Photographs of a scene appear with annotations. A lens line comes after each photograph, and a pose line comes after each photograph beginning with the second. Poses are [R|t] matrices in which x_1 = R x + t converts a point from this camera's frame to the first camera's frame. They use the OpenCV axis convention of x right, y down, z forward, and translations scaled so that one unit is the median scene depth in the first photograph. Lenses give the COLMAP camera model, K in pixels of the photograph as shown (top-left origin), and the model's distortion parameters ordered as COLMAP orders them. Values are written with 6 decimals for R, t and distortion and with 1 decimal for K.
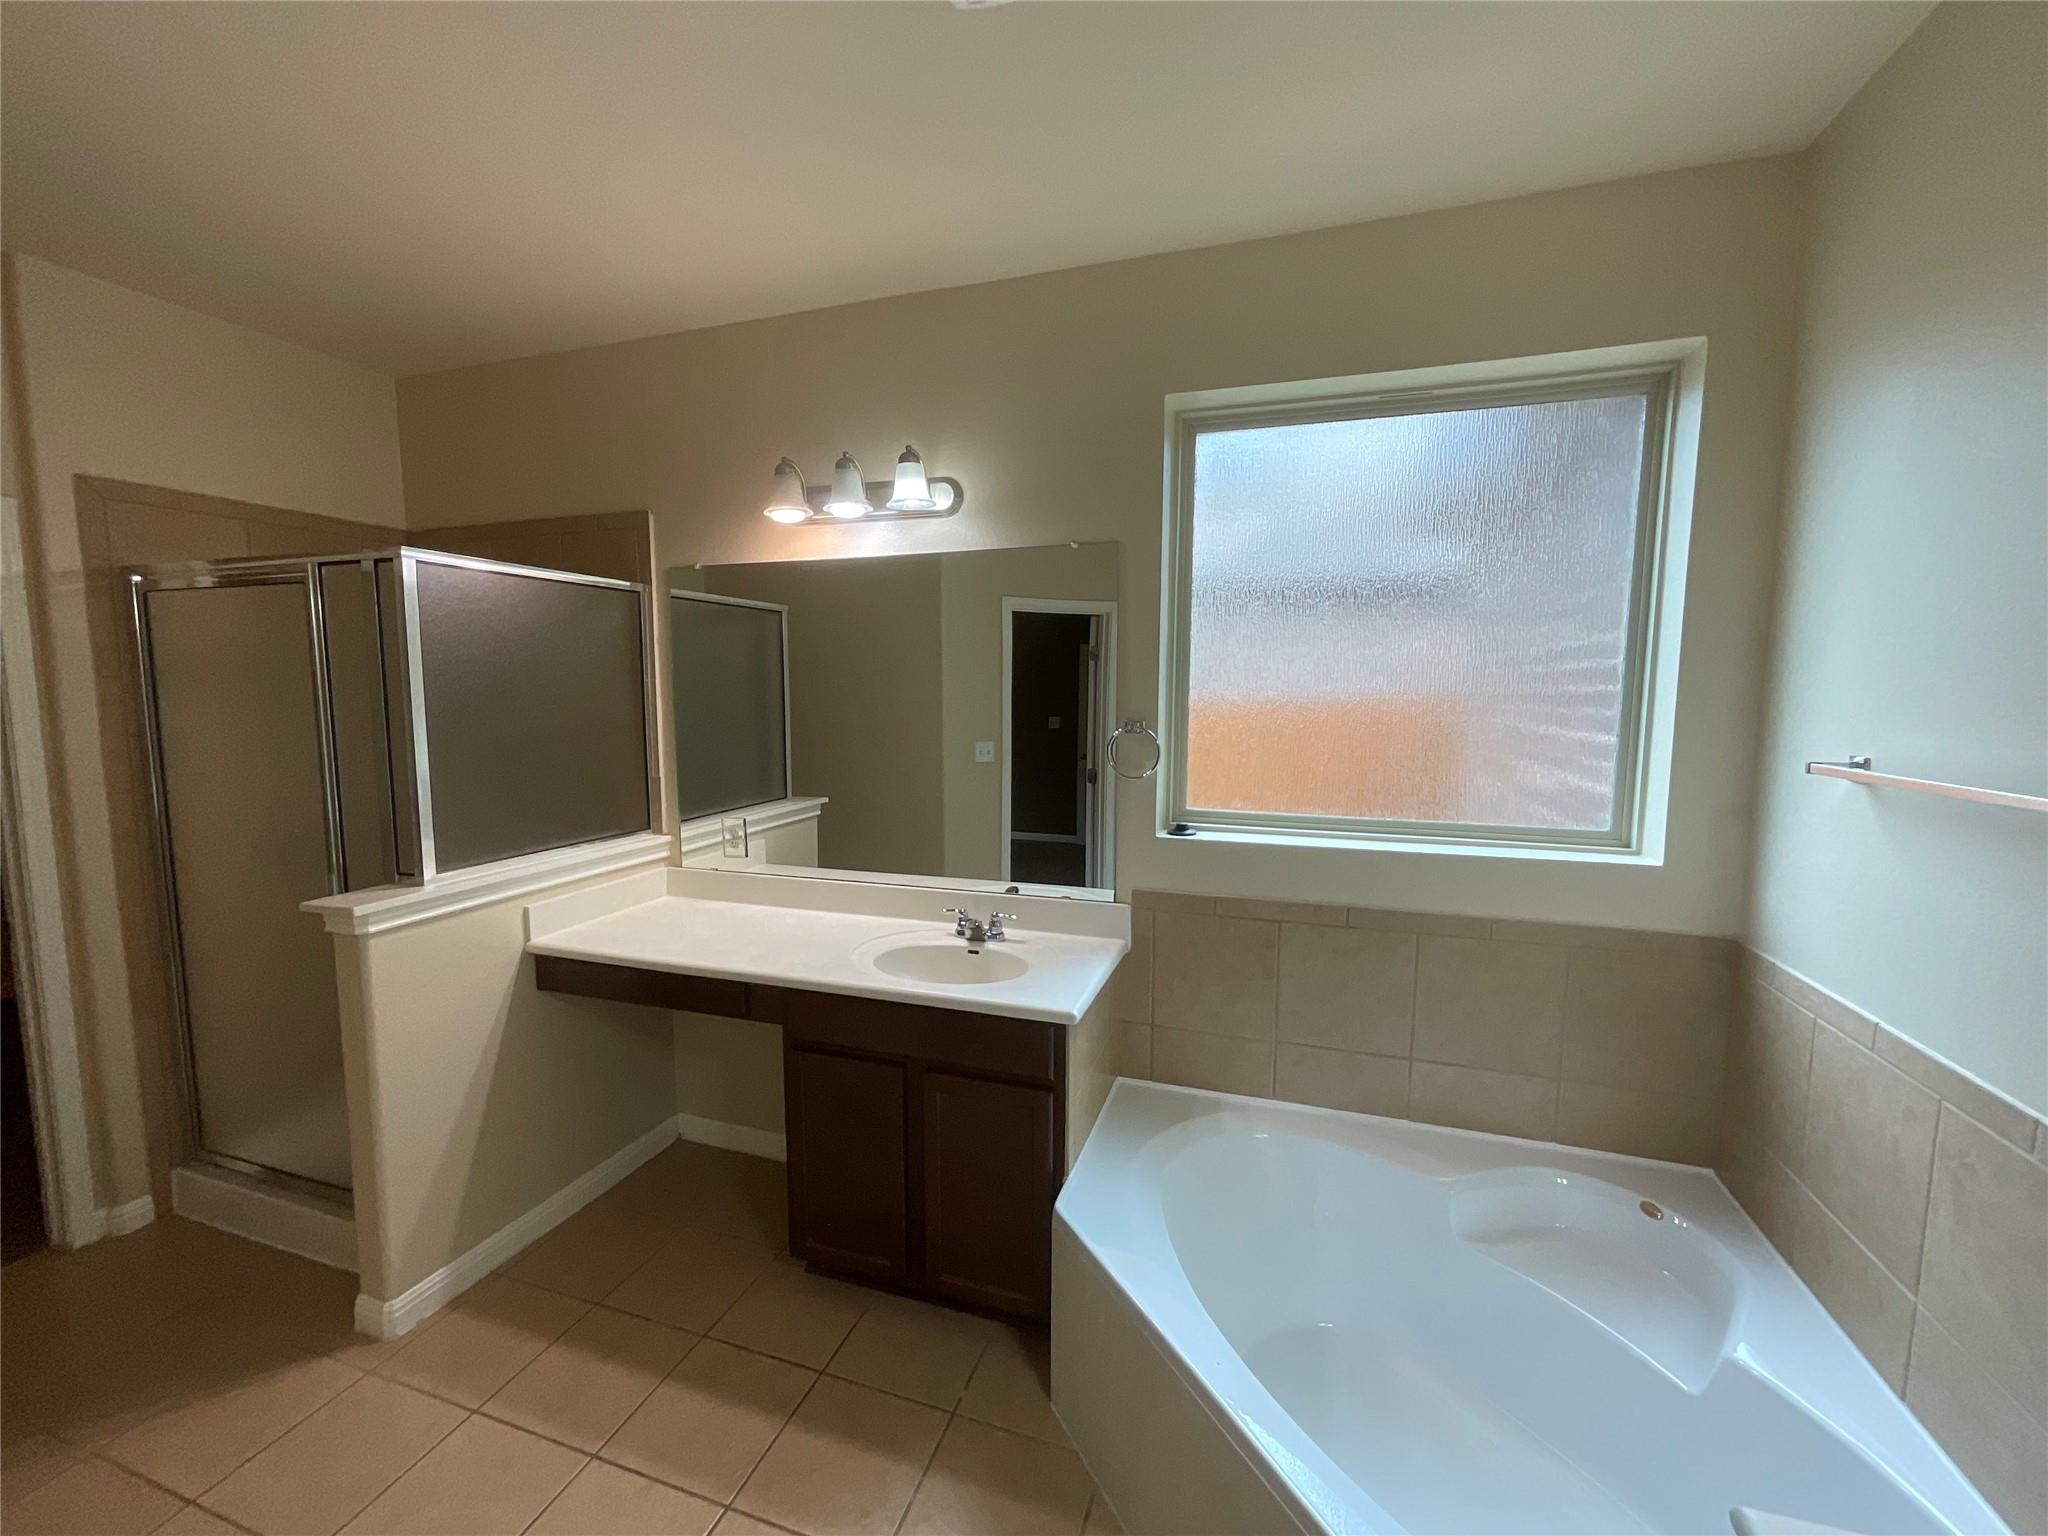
lens RADIAL K [[831.1, 0, 1030.6], [0, 831.1, 768.8], [0, 0, 1]] dist [-0.004534, 0.002626]
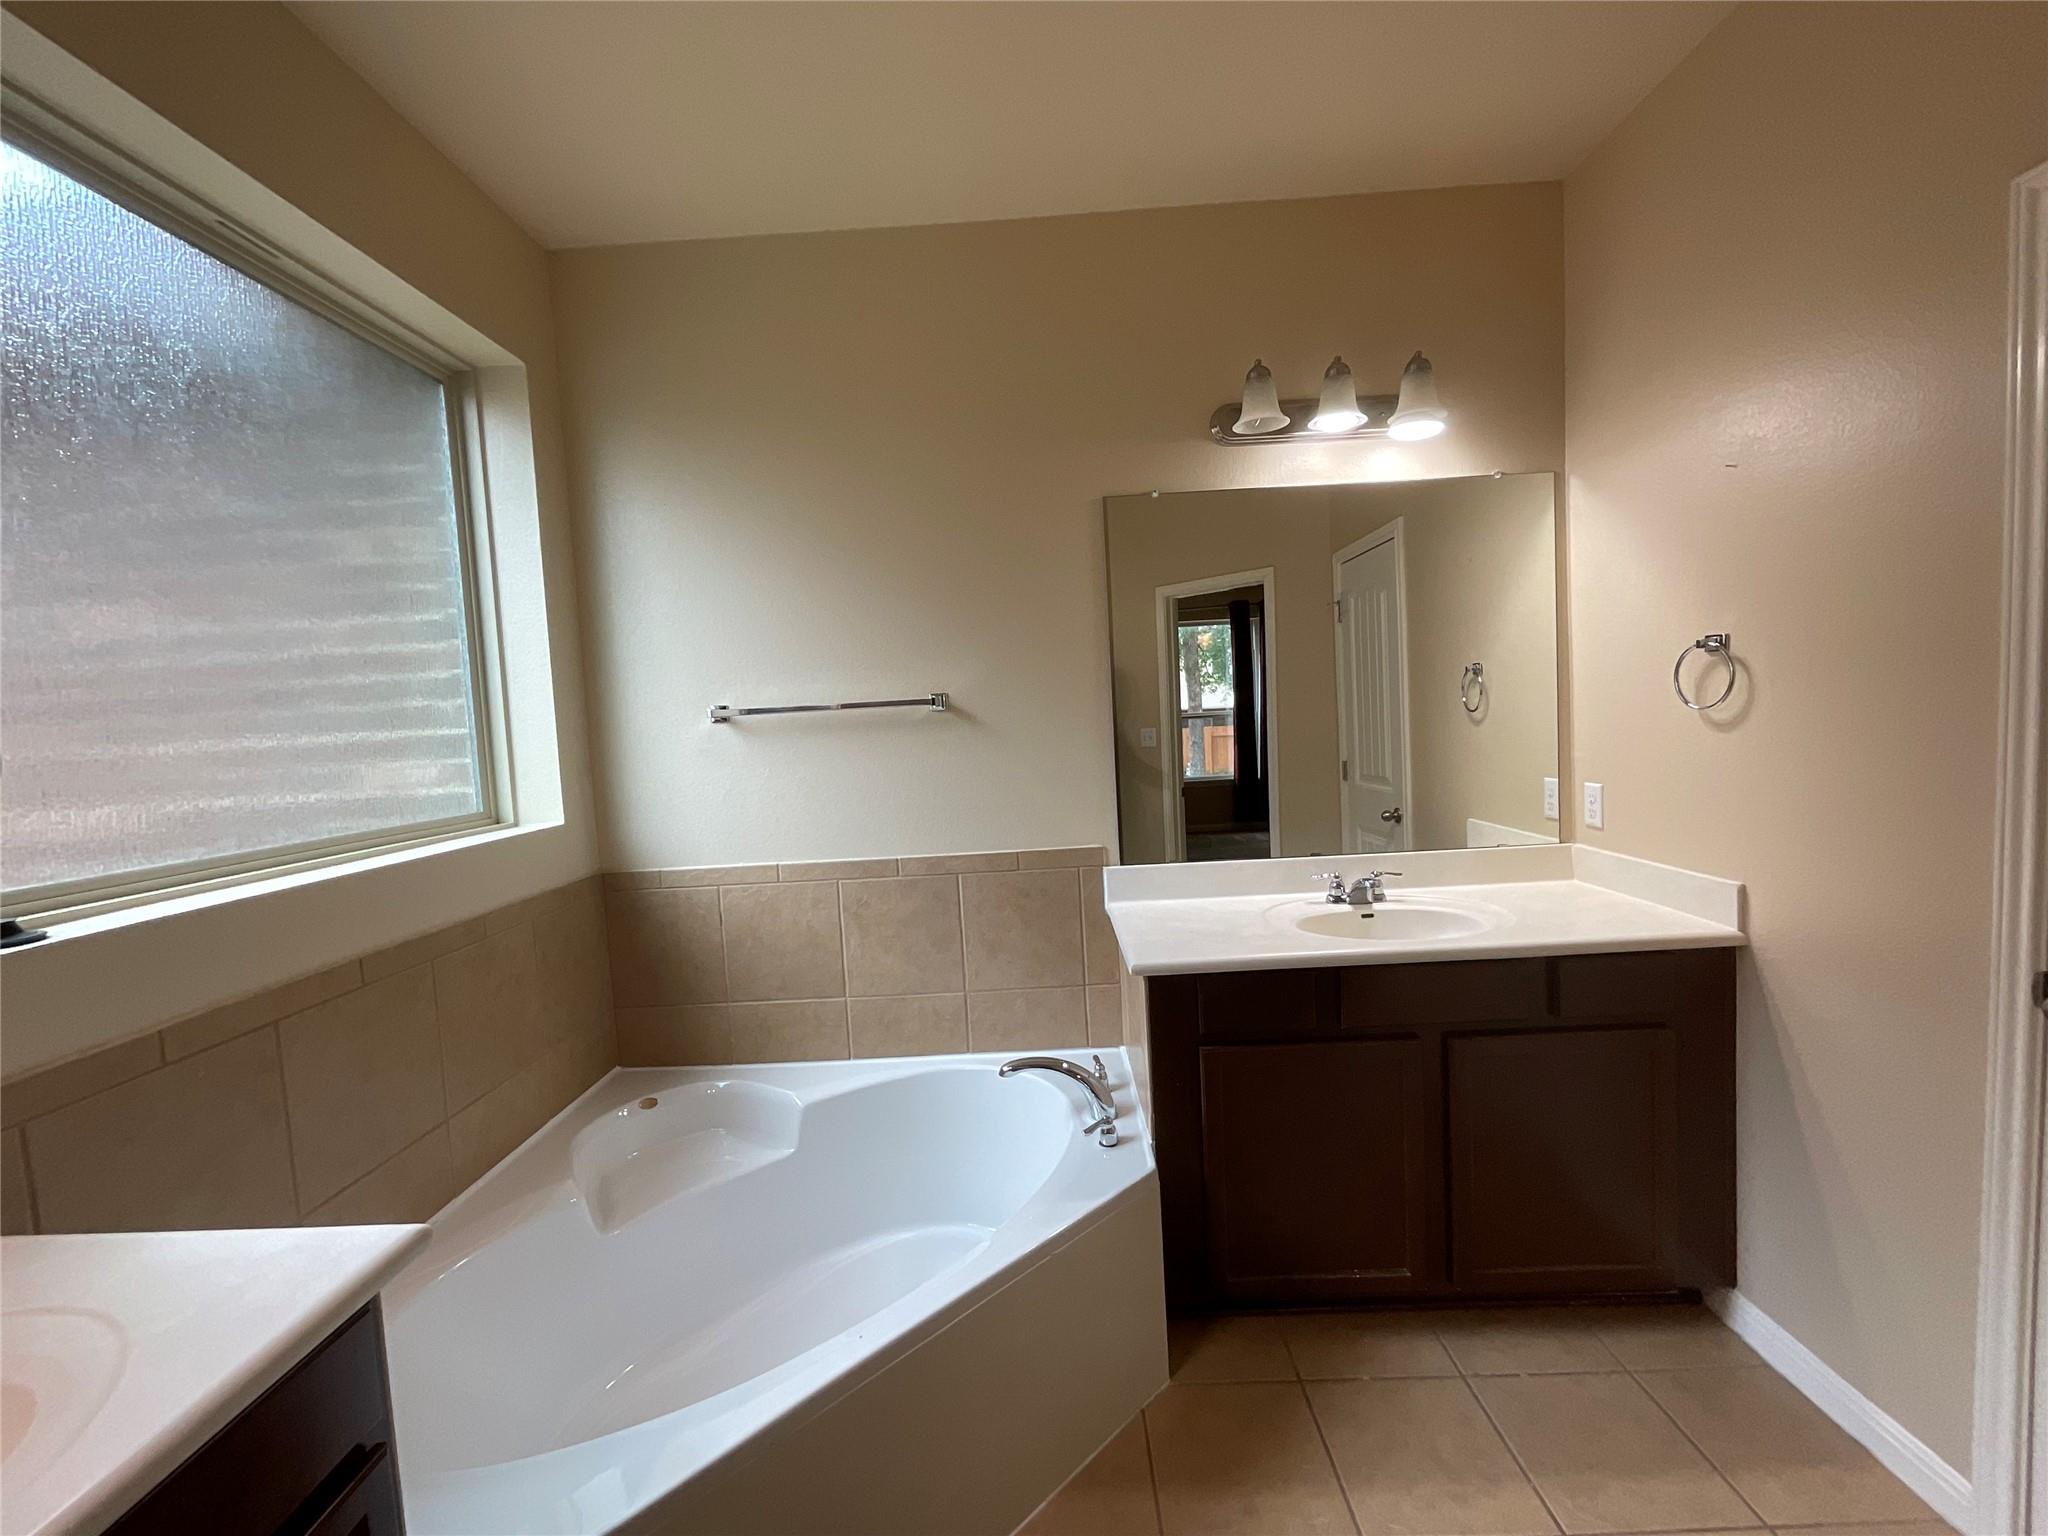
lens RADIAL K [[831.1, 0, 1023.8], [0, 831.1, 770.3], [0, 0, 1]] dist [-0.004534, 0.002626]
pose [[-0.301580, -0.047363, 0.952264, -0.471892], [0.146606, 0.984584, 0.095400, 0.028455], [-0.942102, 0.168379, -0.289987, 0.694578]]
